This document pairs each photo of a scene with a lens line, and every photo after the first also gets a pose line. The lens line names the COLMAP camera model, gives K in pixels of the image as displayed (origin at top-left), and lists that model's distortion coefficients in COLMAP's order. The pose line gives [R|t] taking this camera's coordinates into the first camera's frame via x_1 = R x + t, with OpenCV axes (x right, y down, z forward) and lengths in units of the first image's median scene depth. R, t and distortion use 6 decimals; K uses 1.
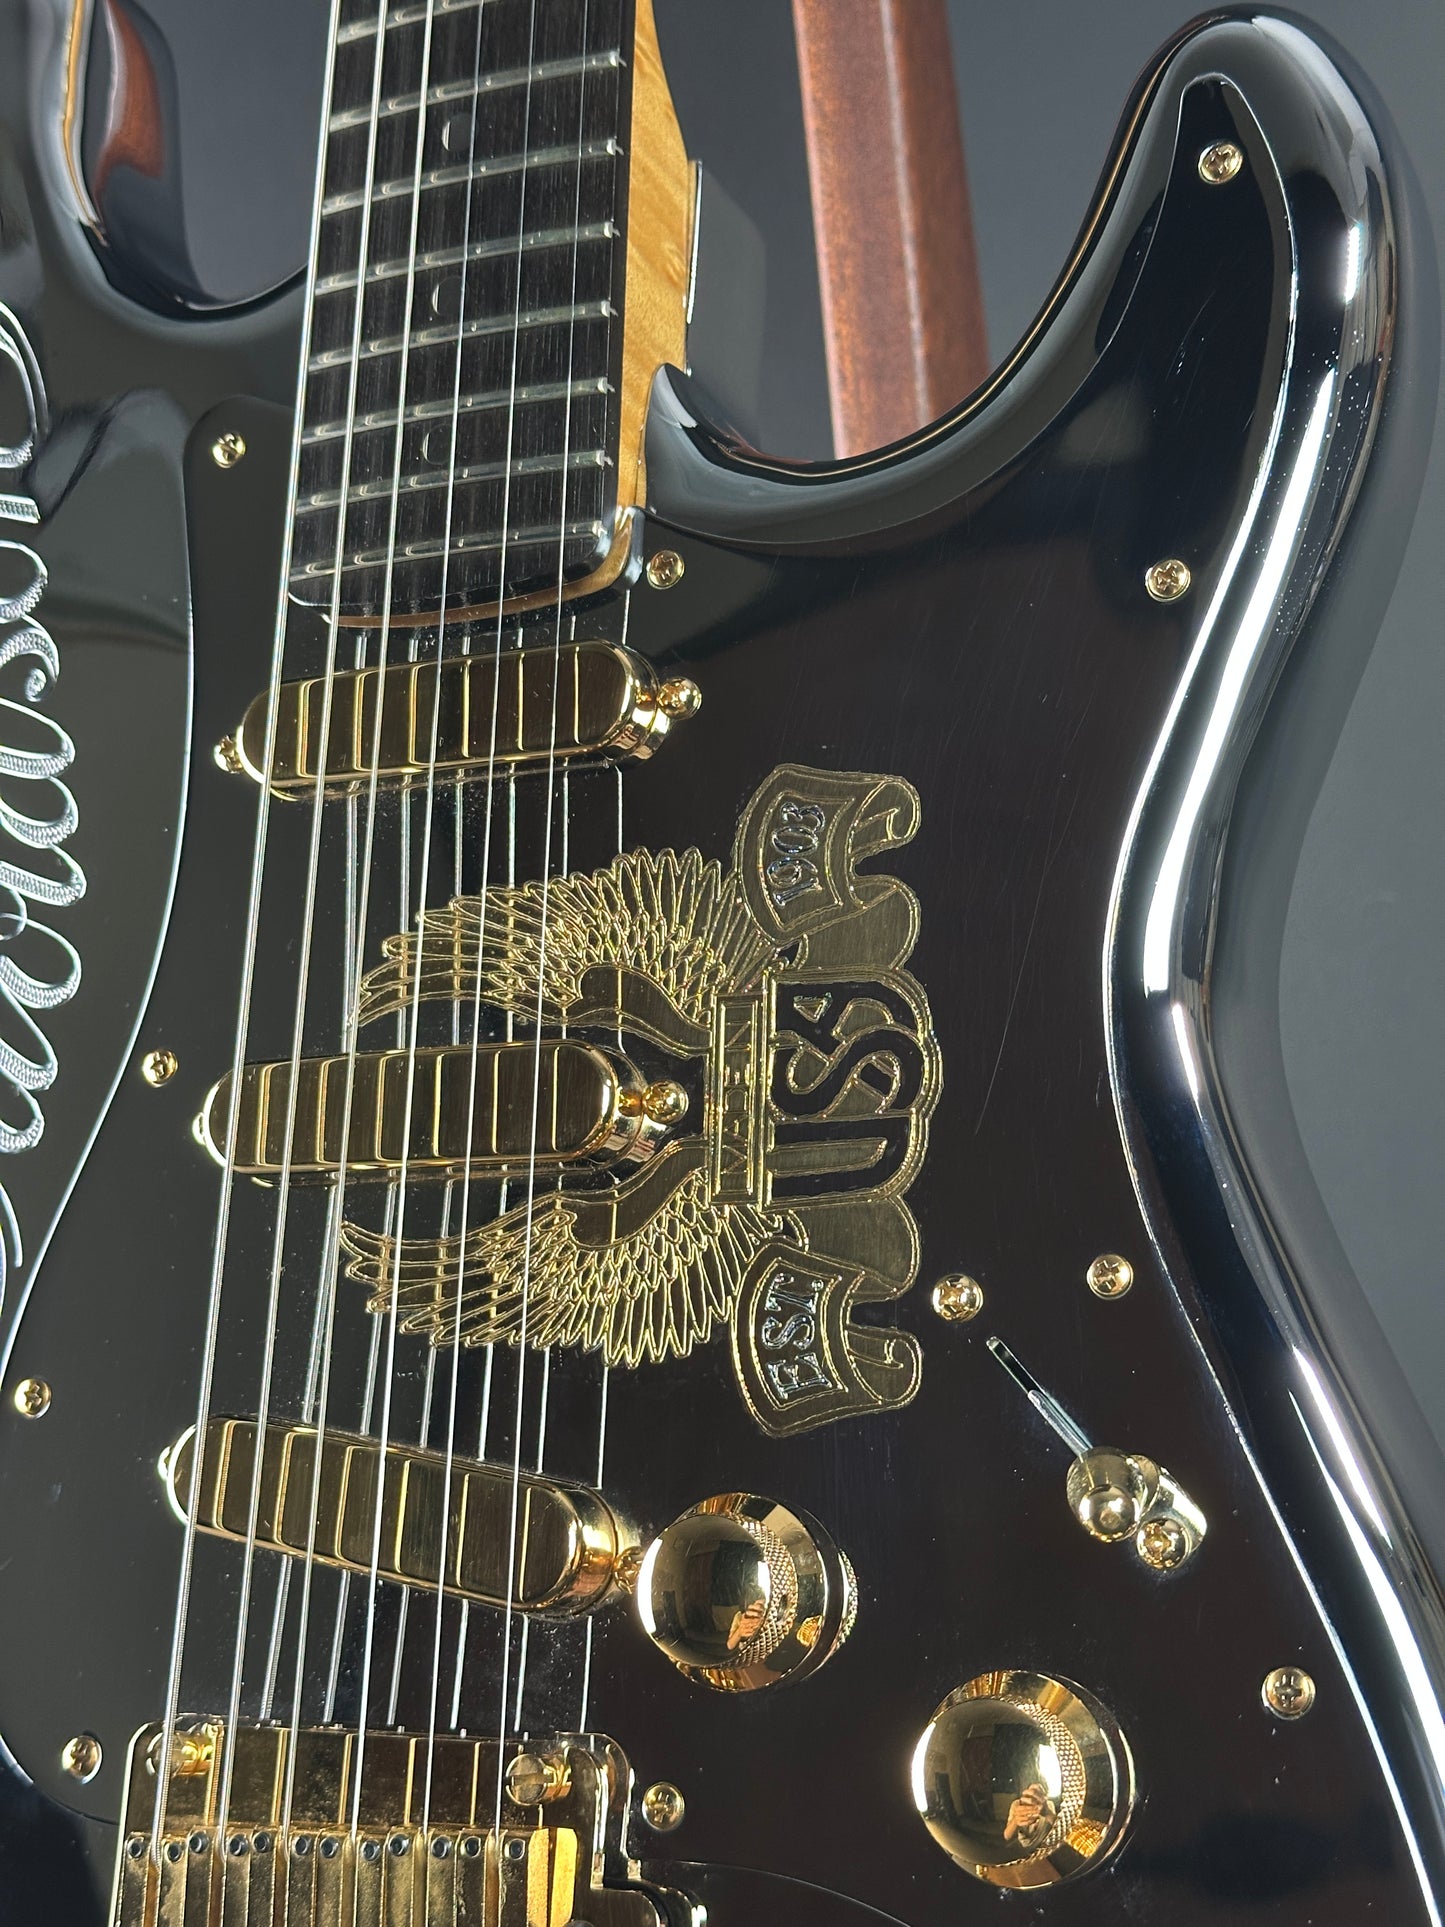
lens RADIAL K [[2753.7, 0, 720.8], [0, 2753.7, 961.6], [0, 0, 1]] dist [0.113917, 0.000000]
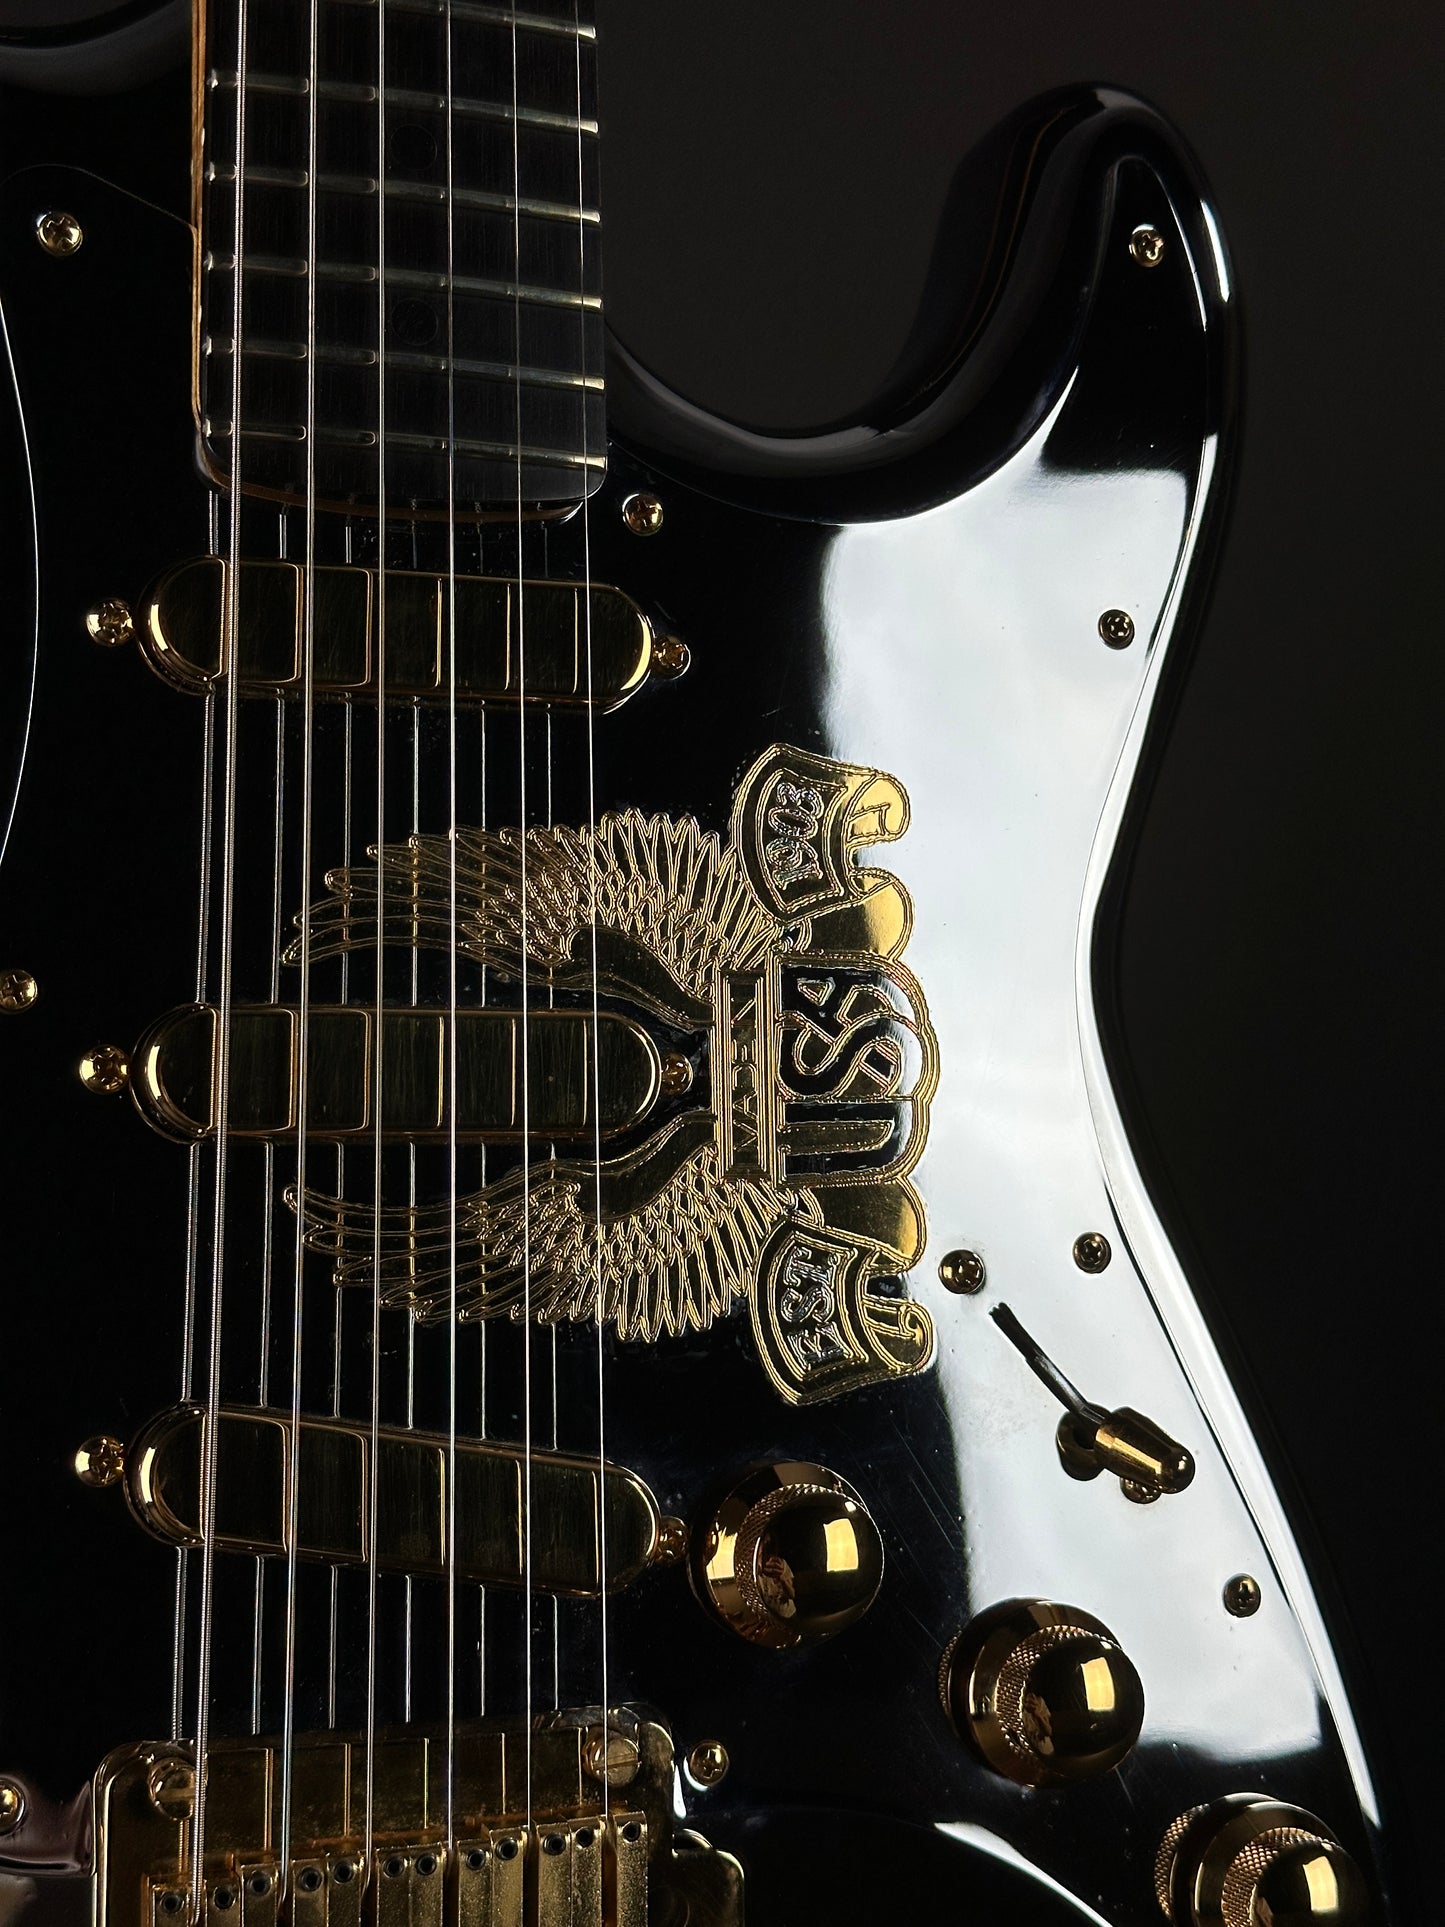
lens RADIAL K [[2753.7, 0, 689.2], [0, 2753.7, 944.6], [0, 0, 1]] dist [0.113917, 0.000000]
pose [[0.716965, 0.031273, 0.696407, -0.713869], [-0.125544, 0.988452, 0.084863, -0.081242], [-0.685711, -0.148273, 0.712611, 0.290068]]
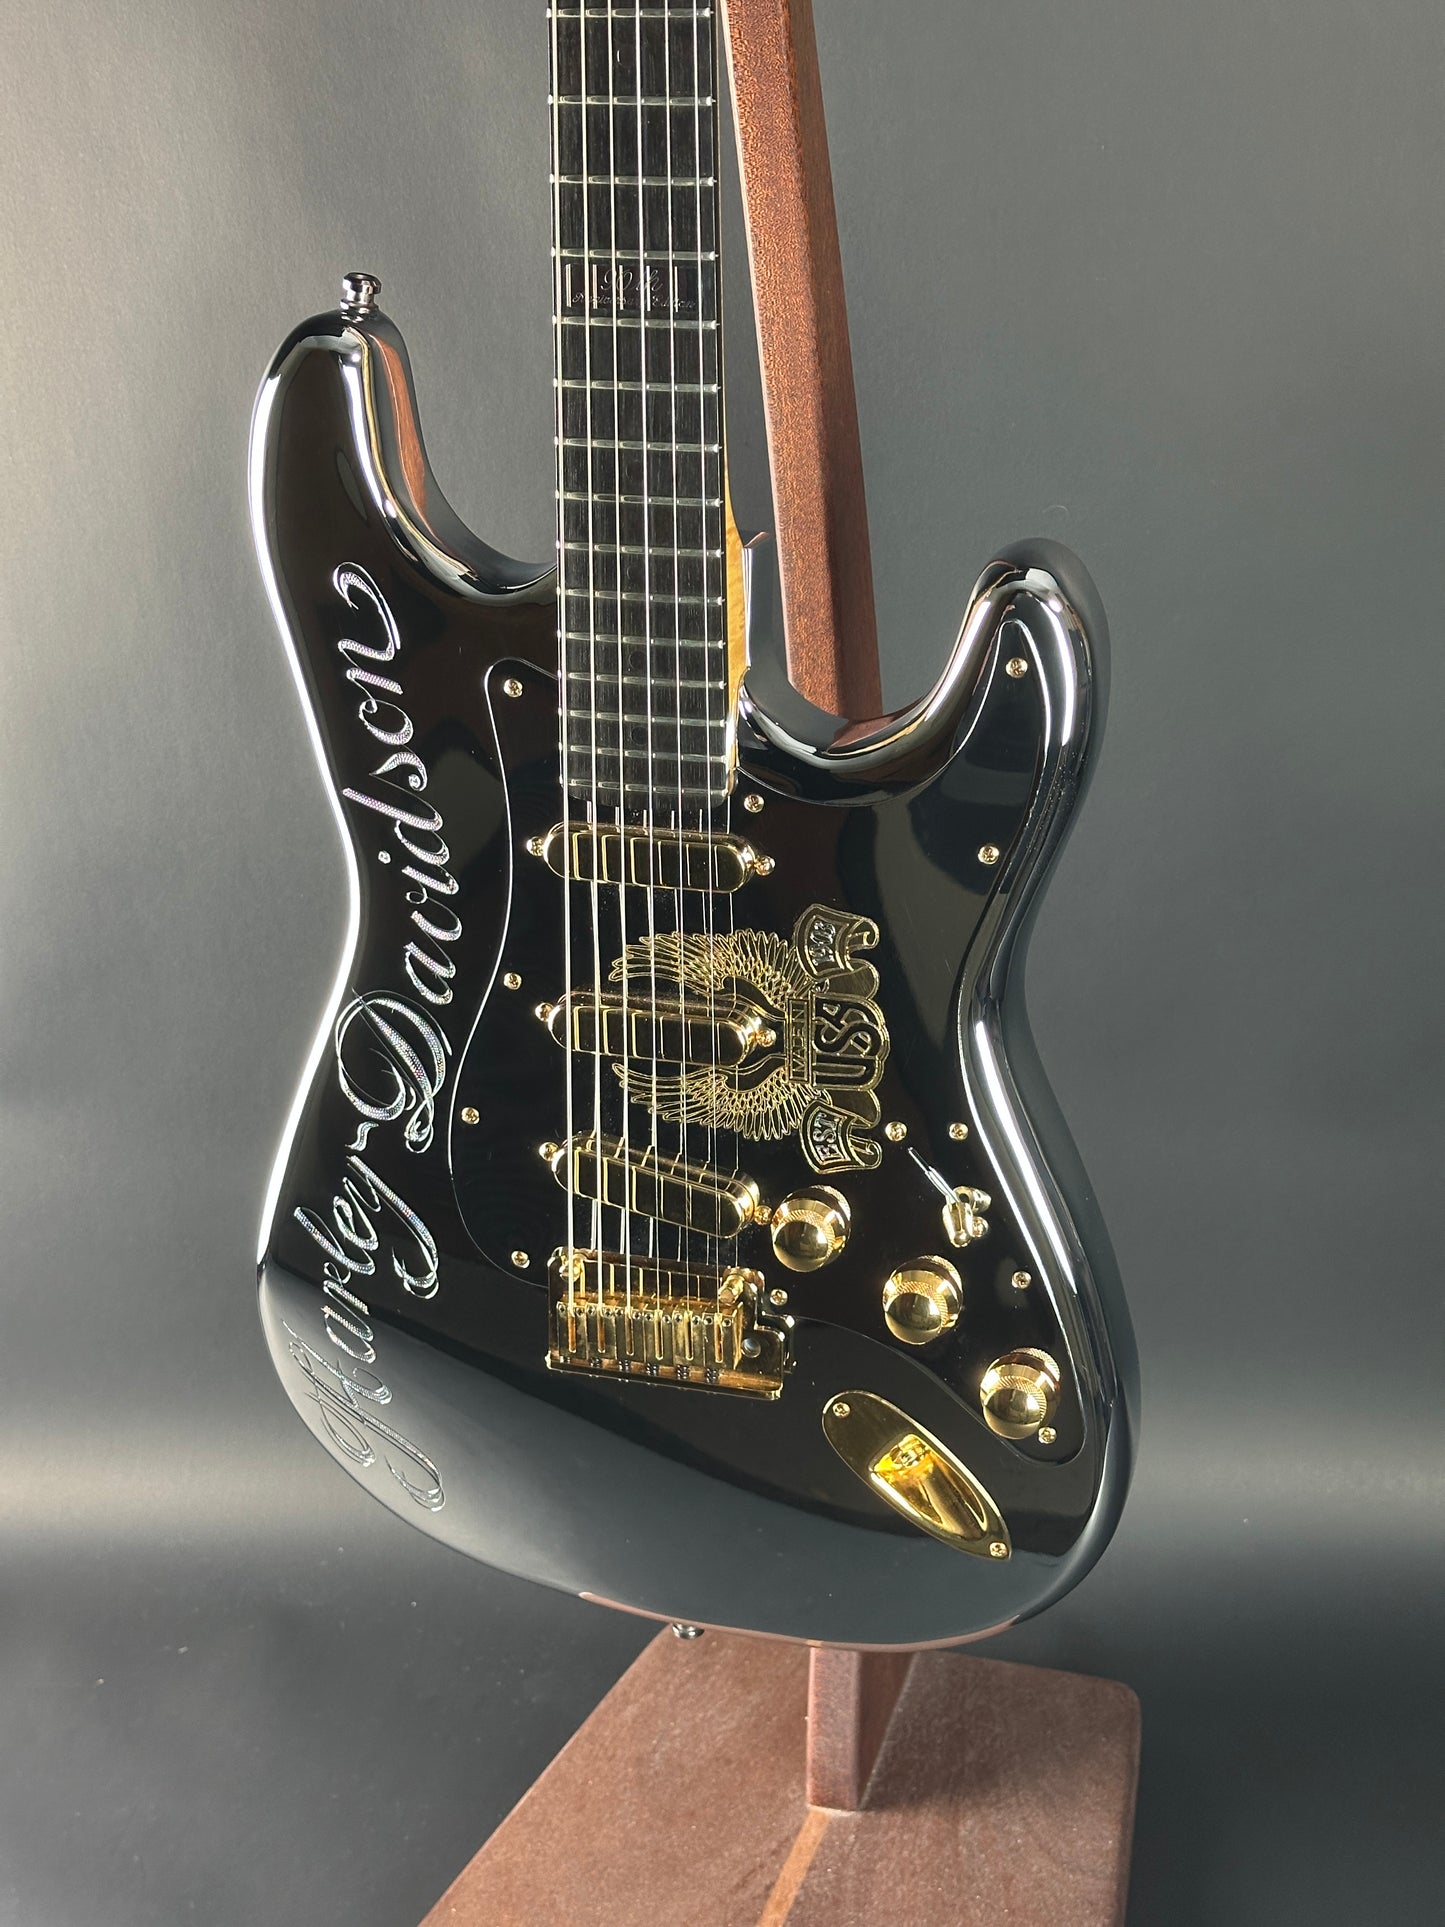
lens RADIAL K [[2753.7, 0, 685.1], [0, 2753.7, 1025.2], [0, 0, 1]] dist [0.113917, 0.000000]
pose [[0.990034, -0.093921, 0.104935, -0.331520], [0.017969, 0.823288, 0.567340, -1.281588], [-0.139676, -0.559800, 0.816771, -0.887531]]
